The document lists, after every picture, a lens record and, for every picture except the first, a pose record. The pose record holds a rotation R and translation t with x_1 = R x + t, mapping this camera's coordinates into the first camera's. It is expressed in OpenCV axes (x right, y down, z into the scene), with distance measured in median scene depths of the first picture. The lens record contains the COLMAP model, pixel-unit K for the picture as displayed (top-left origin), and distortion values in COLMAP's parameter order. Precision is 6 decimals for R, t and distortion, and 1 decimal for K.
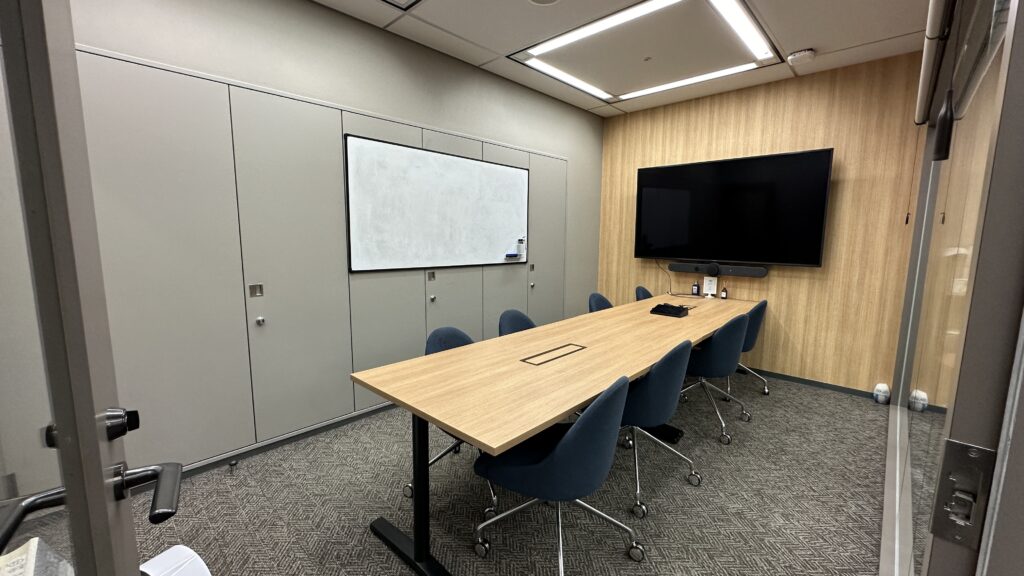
lens RADIAL K [[406.6, 0, 509.0], [0, 406.6, 287.9], [0, 0, 1]] dist [-0.012643, -0.000167]
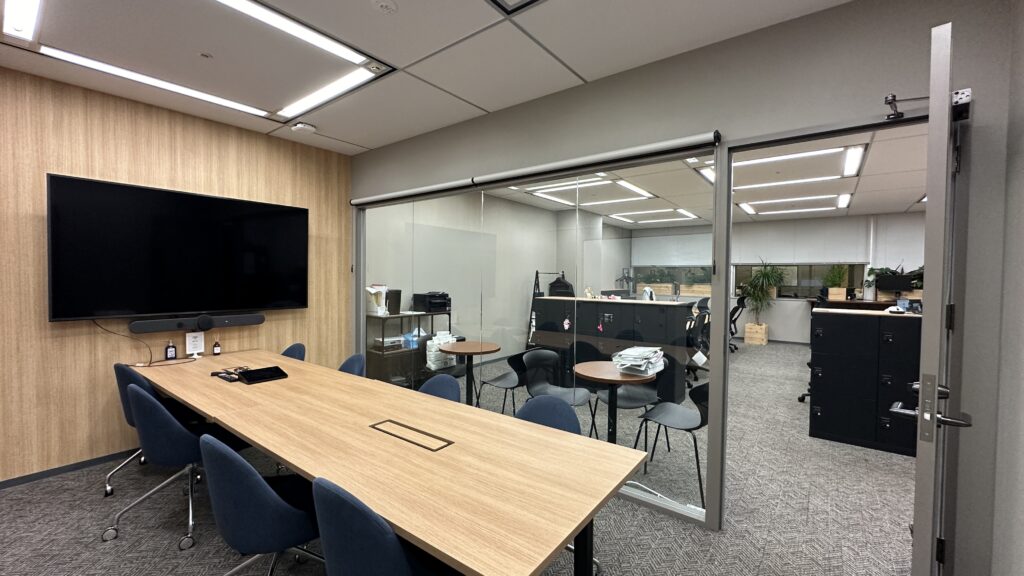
lens RADIAL K [[406.6, 0, 513.9], [0, 406.6, 288.6], [0, 0, 1]] dist [-0.012643, -0.000167]
pose [[-0.120715, -0.038583, 0.991937, -0.445069], [0.120498, 0.991286, 0.053221, -0.093699], [-0.985347, 0.125951, -0.115014, 0.520696]]
